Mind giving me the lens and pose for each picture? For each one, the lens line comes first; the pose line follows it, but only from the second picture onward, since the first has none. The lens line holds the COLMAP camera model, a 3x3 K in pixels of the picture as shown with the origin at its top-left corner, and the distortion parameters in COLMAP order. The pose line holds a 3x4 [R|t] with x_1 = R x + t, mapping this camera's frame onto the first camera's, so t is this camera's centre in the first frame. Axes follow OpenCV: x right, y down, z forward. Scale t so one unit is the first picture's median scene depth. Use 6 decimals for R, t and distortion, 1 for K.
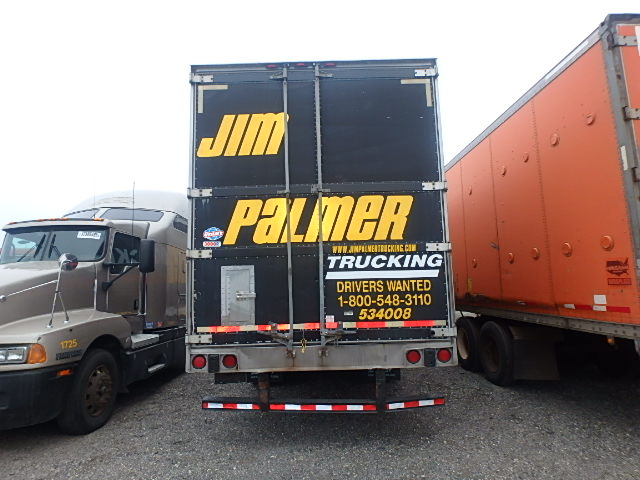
lens RADIAL K [[404.0, 0, 322.2], [0, 404.0, 235.5], [0, 0, 1]] dist [-0.044733, 0.009336]
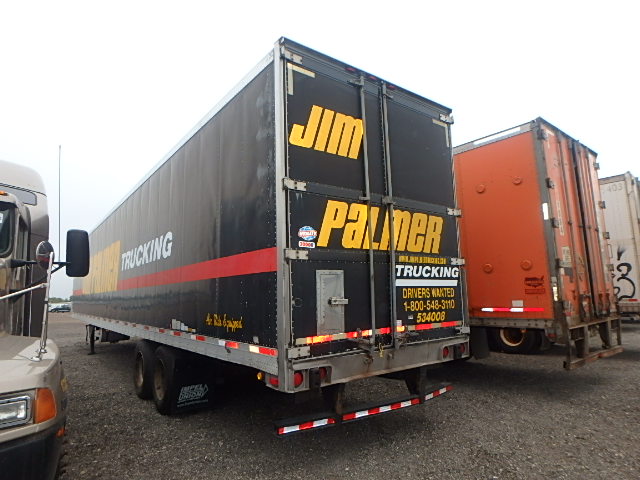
lens RADIAL K [[404.0, 0, 322.2], [0, 404.0, 242.6], [0, 0, 1]] dist [-0.044733, 0.009336]
pose [[0.788972, 0.083726, 0.608698, -0.793374], [-0.070714, 0.996463, -0.045406, 0.055214], [-0.610346, -0.007220, 0.792102, 0.271618]]
